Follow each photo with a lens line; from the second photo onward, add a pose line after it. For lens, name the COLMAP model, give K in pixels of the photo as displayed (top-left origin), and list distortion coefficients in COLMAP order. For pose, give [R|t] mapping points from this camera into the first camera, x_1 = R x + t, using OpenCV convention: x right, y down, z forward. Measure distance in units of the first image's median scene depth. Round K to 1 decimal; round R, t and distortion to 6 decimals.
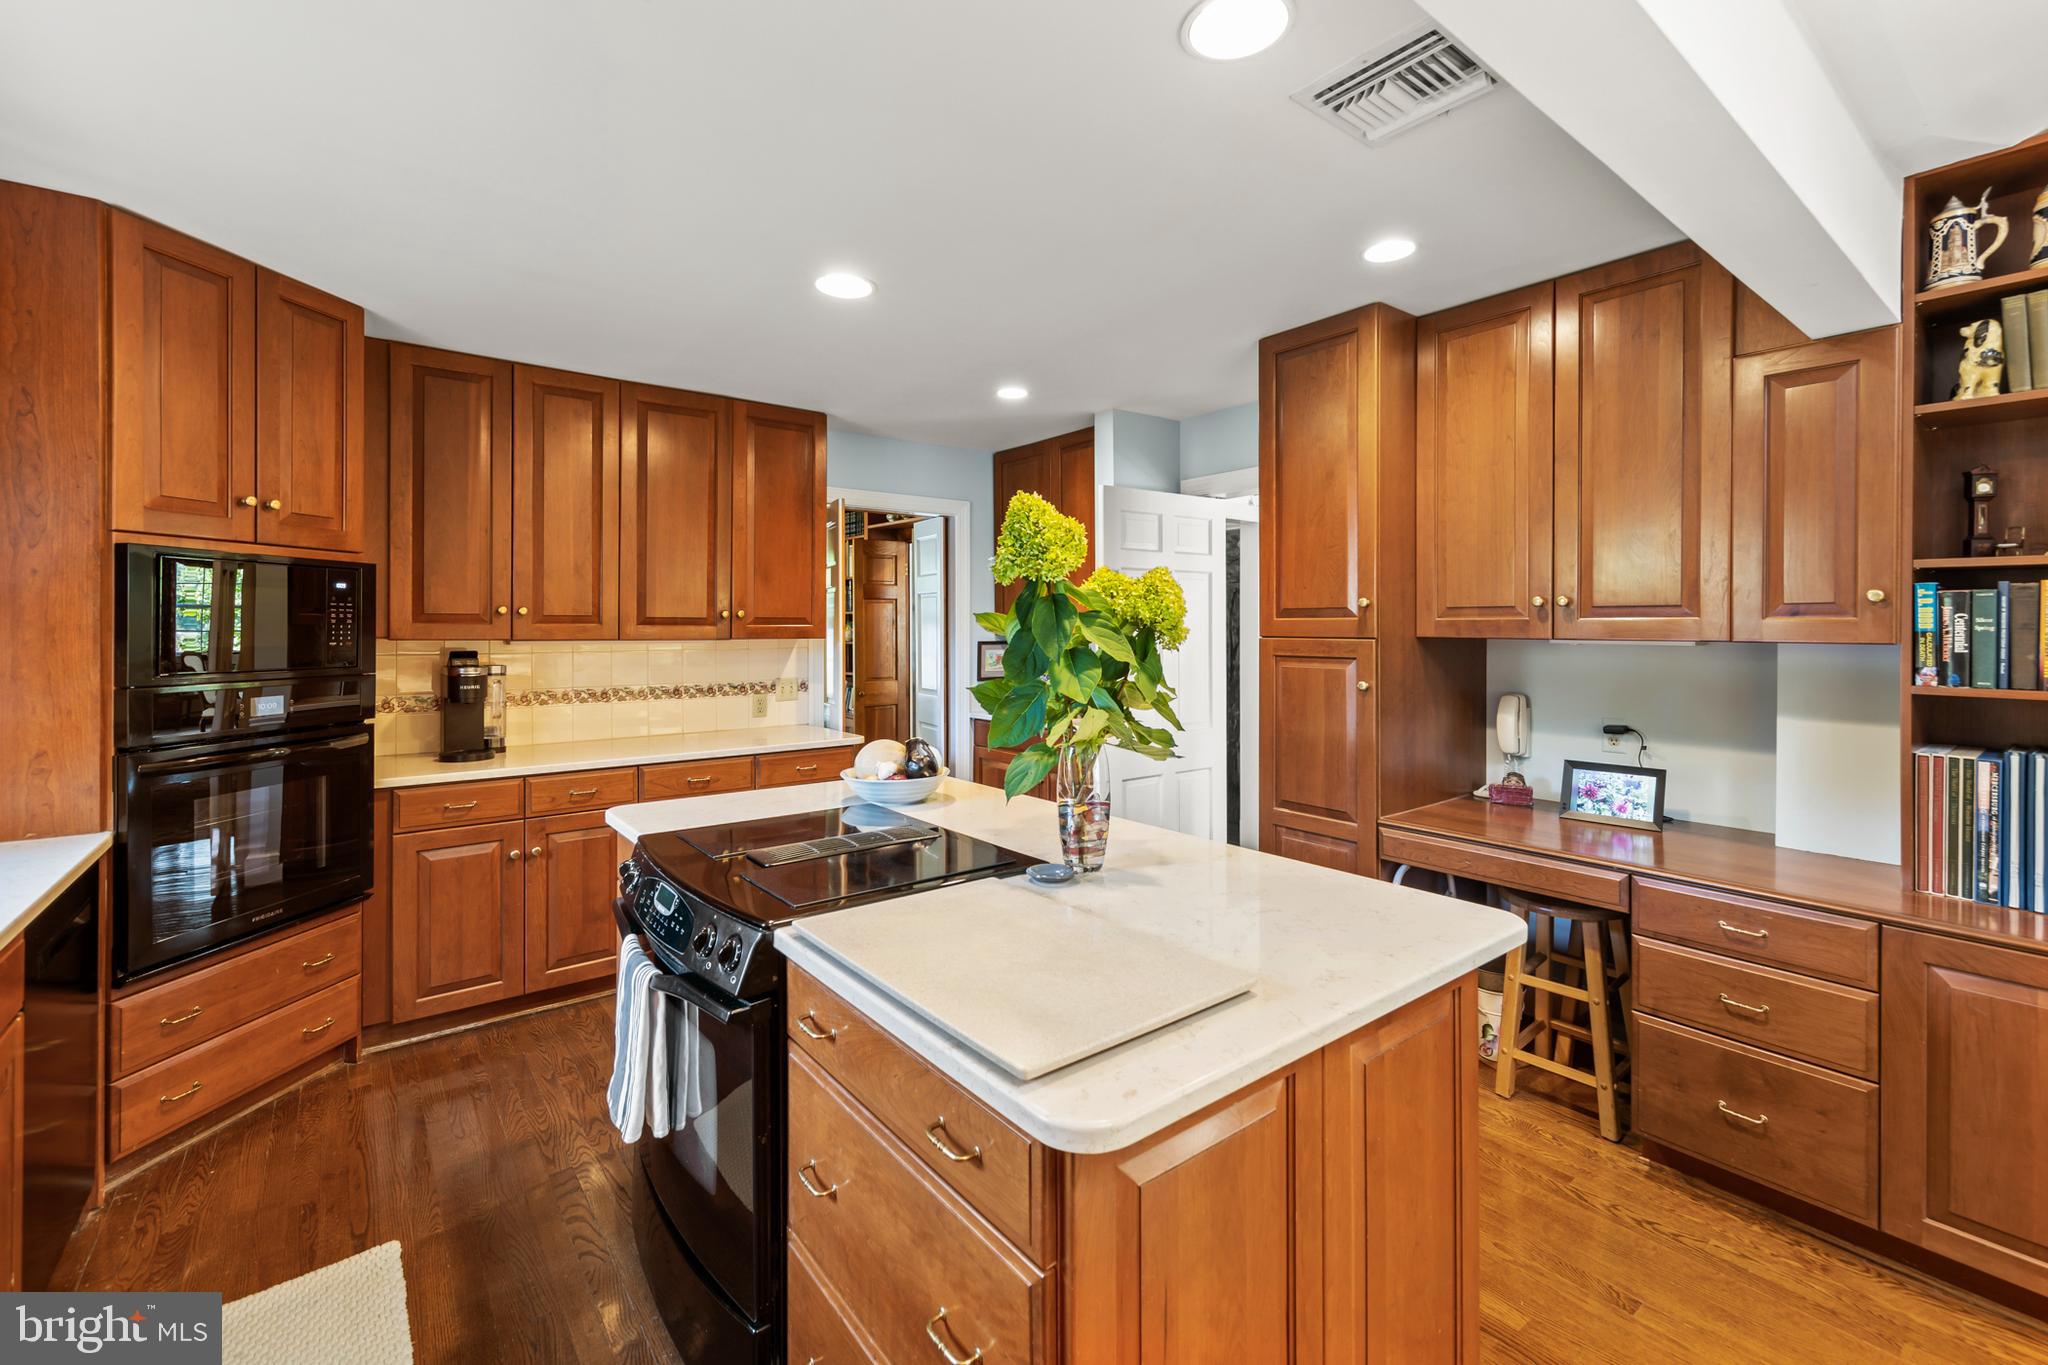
lens RADIAL K [[869.8, 0, 1025.3], [0, 869.8, 636.4], [0, 0, 1]] dist [0.000865, -0.000015]
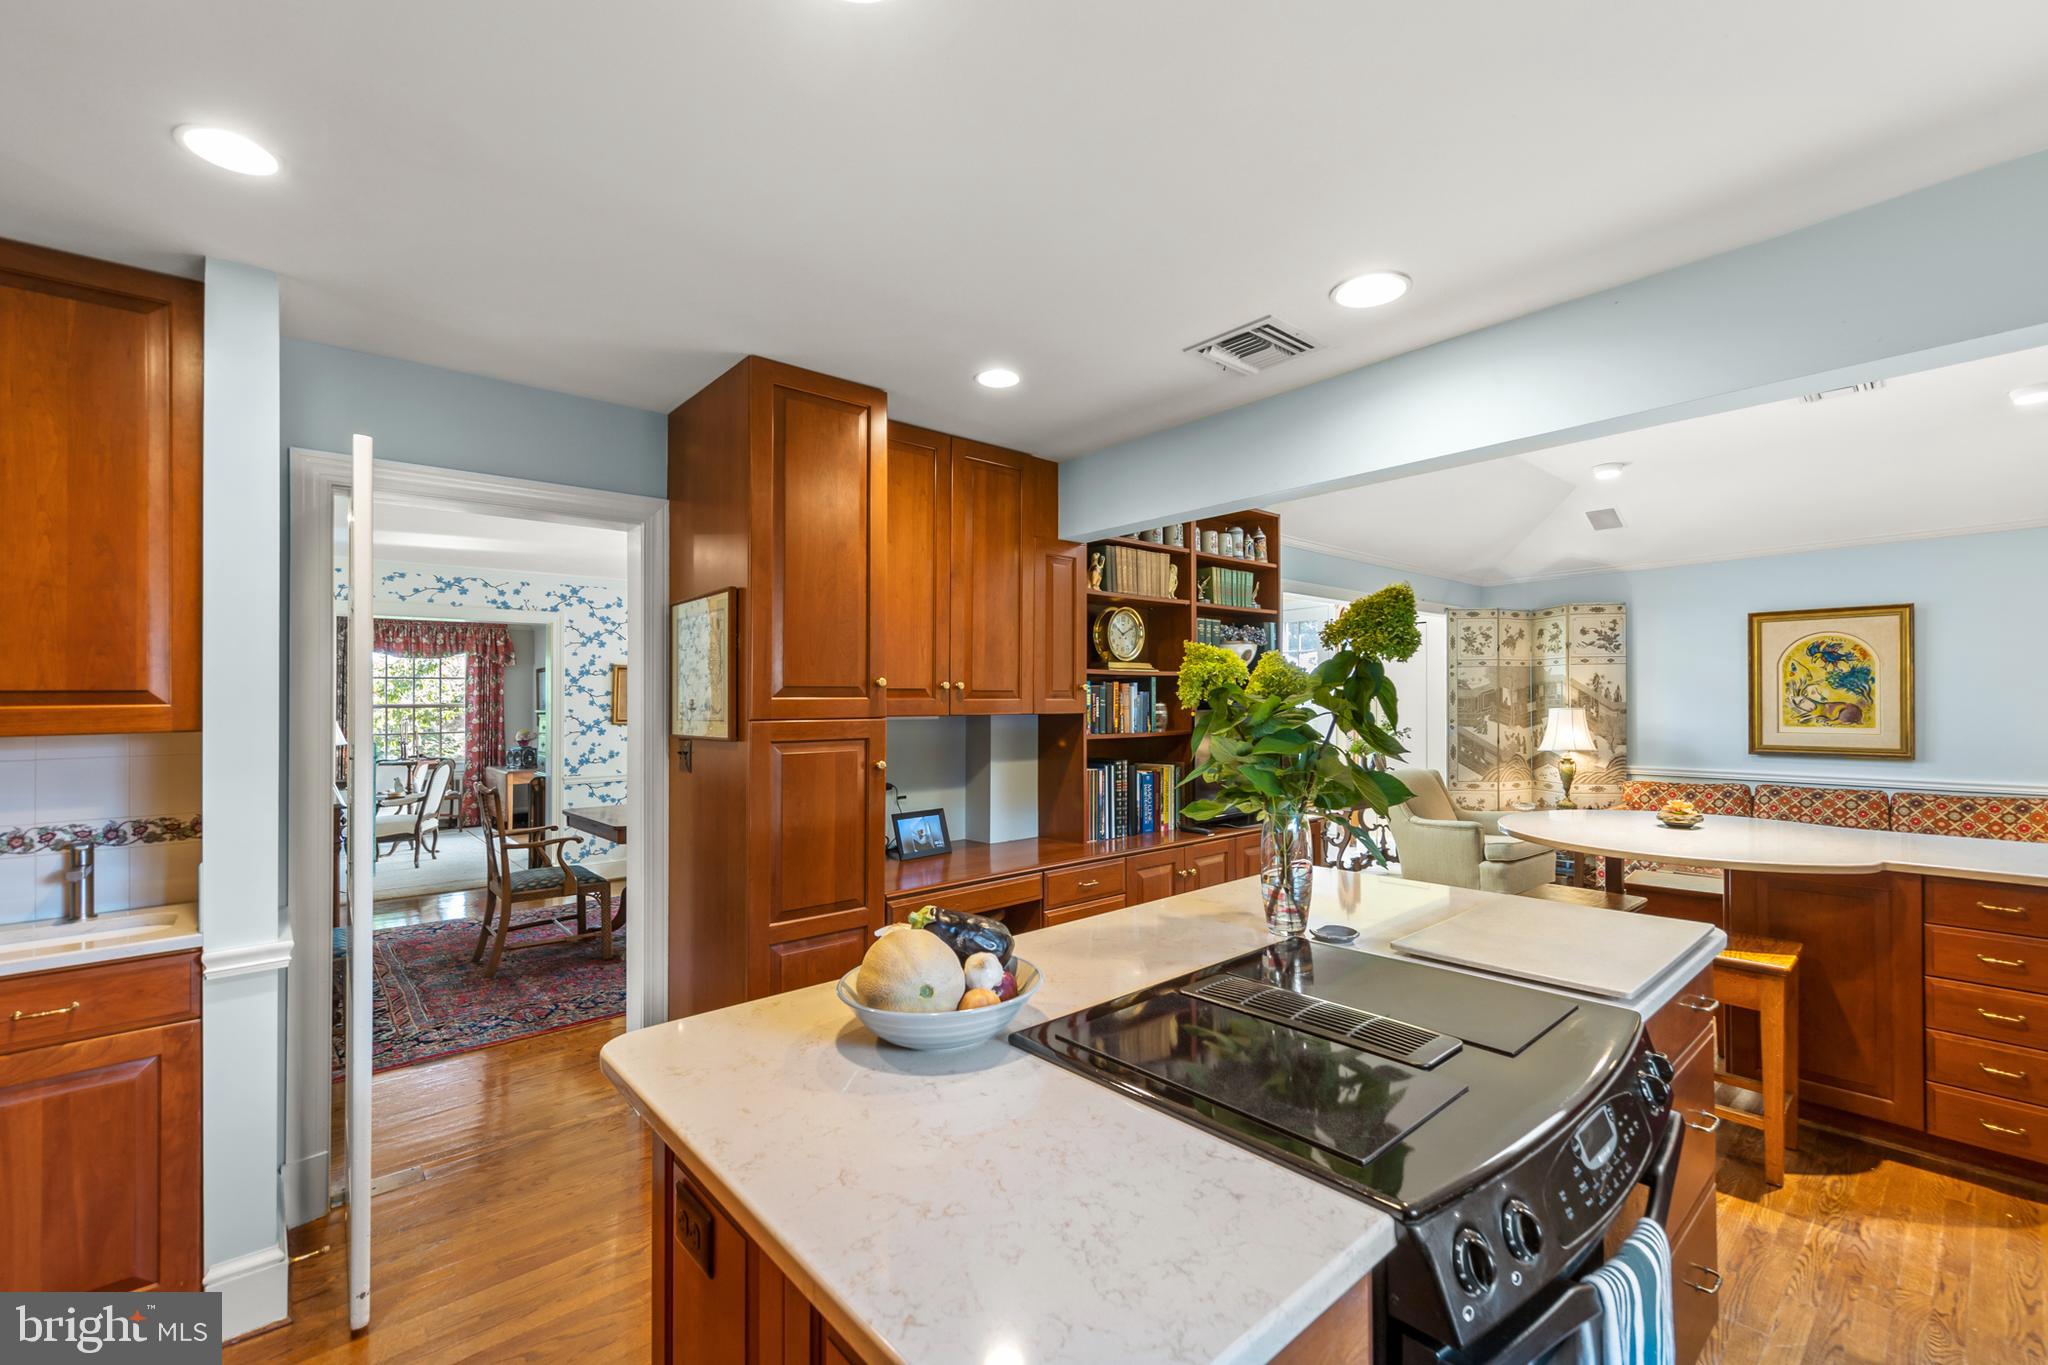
lens RADIAL K [[869.8, 0, 1025.3], [0, 869.8, 636.4], [0, 0, 1]] dist [0.000865, -0.000015]
pose [[-0.055227, 0.078344, 0.995395, -0.710765], [0.014871, 0.996871, -0.077636, -0.011830], [-0.998363, 0.010515, -0.056219, 1.031901]]
